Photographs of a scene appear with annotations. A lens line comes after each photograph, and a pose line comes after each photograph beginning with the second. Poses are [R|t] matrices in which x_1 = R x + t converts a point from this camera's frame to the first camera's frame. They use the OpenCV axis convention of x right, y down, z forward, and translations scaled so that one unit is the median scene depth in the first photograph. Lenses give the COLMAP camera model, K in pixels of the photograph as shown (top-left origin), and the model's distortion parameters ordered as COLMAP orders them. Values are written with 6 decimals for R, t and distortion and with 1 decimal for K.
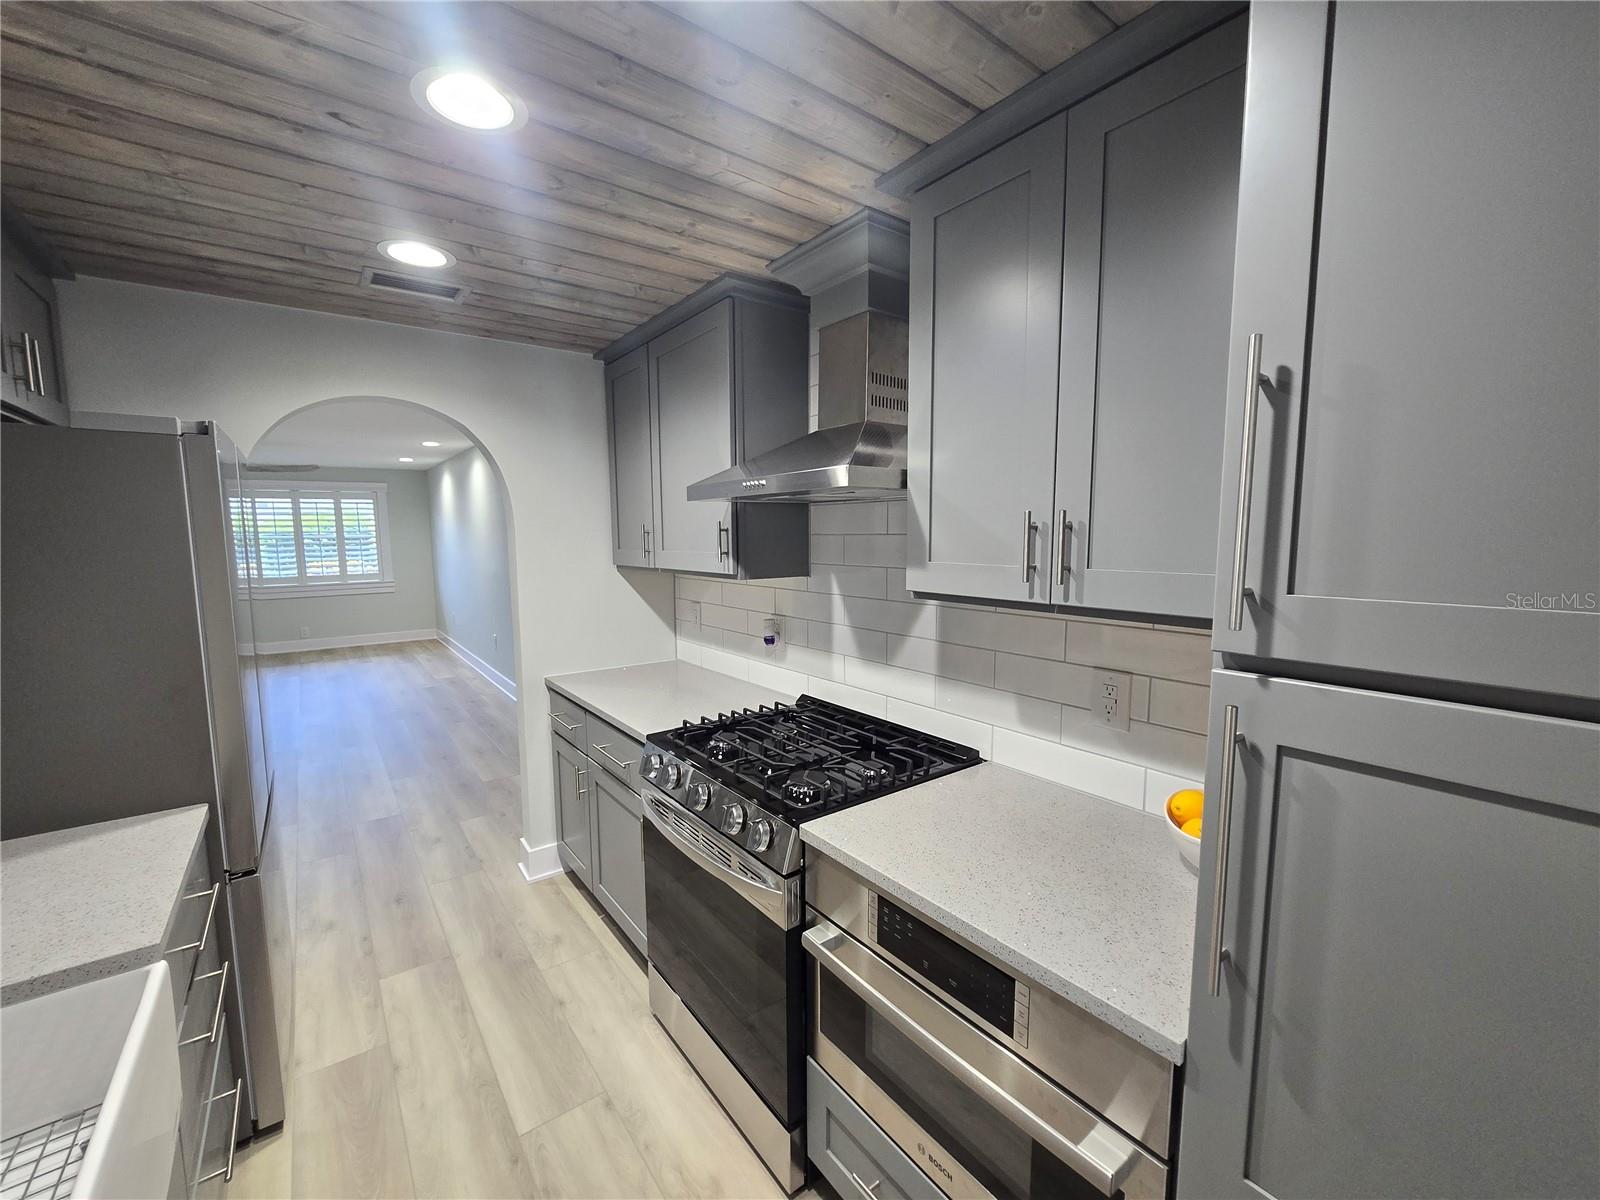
lens RADIAL K [[657.8, 0, 798.5], [0, 657.8, 601.9], [0, 0, 1]] dist [-0.009013, 0.002799]
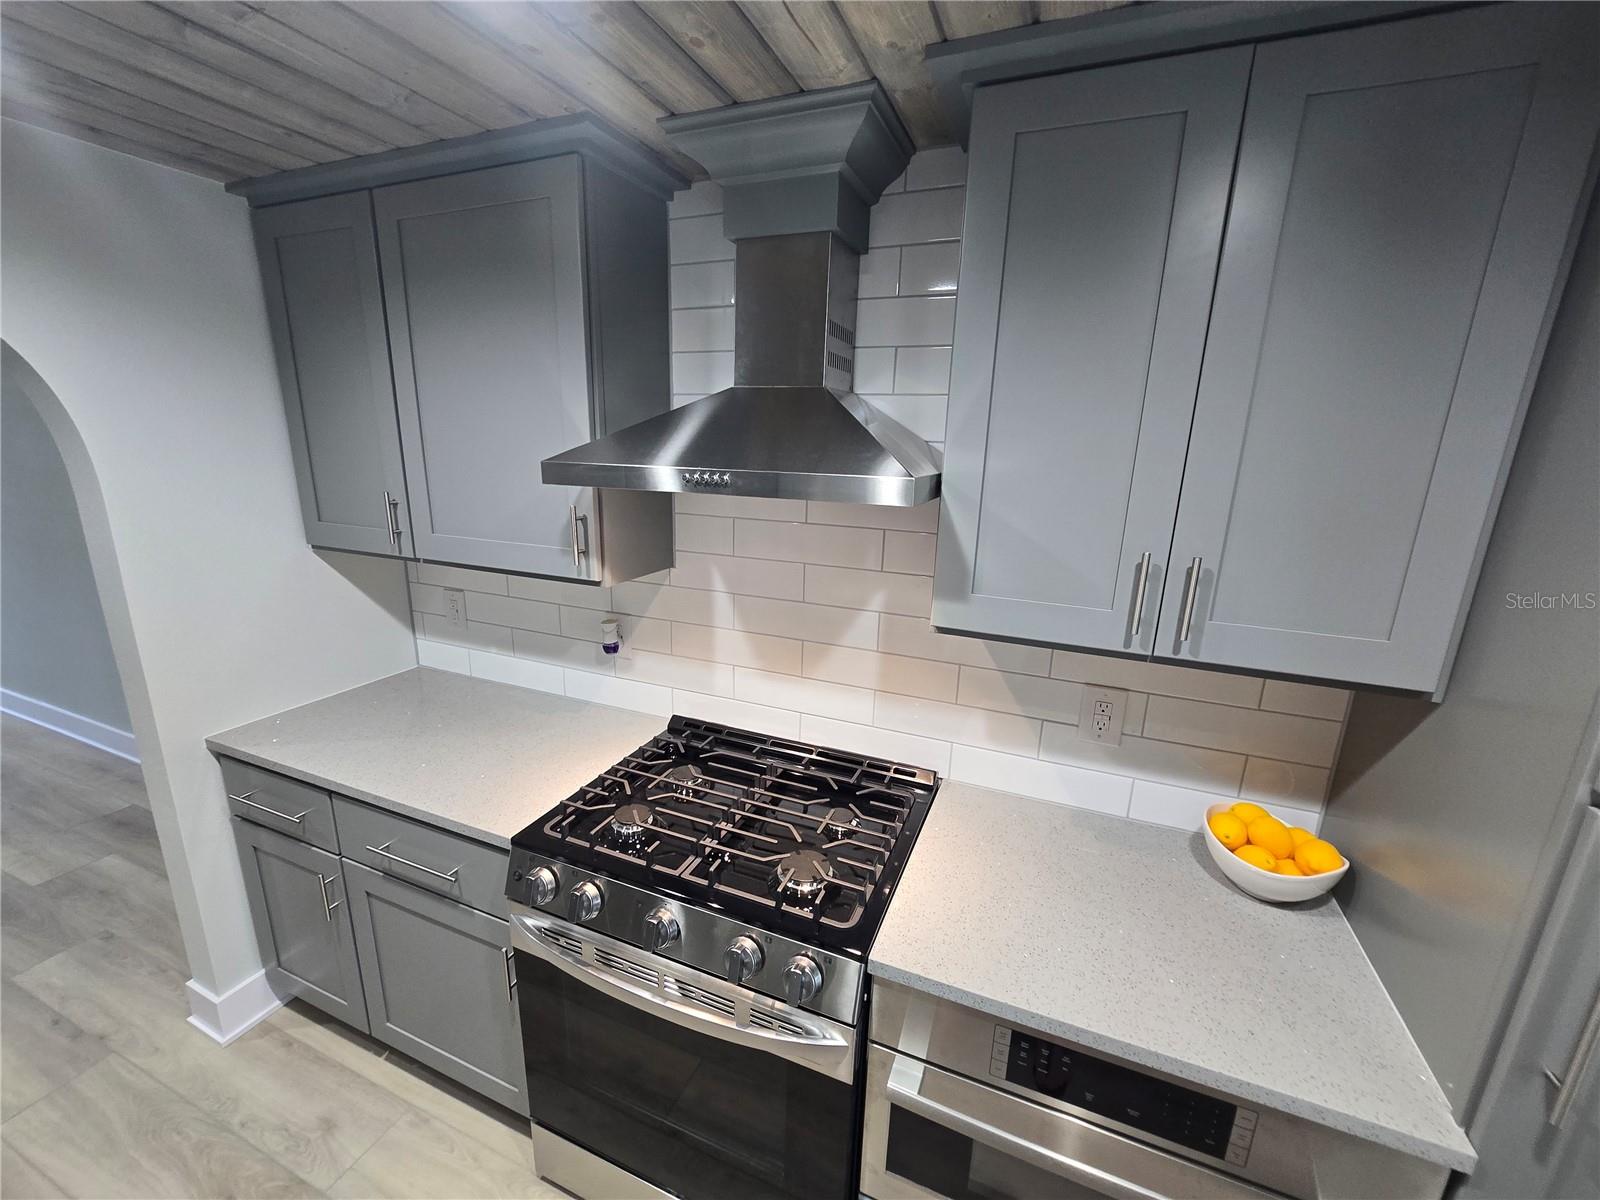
lens RADIAL K [[657.8, 0, 798.5], [0, 657.8, 601.9], [0, 0, 1]] dist [-0.009013, 0.002799]
pose [[0.862253, -0.097767, 0.496952, -0.254457], [0.022466, 0.987609, 0.155316, -0.119225], [-0.505979, -0.122757, 0.853766, 0.273370]]
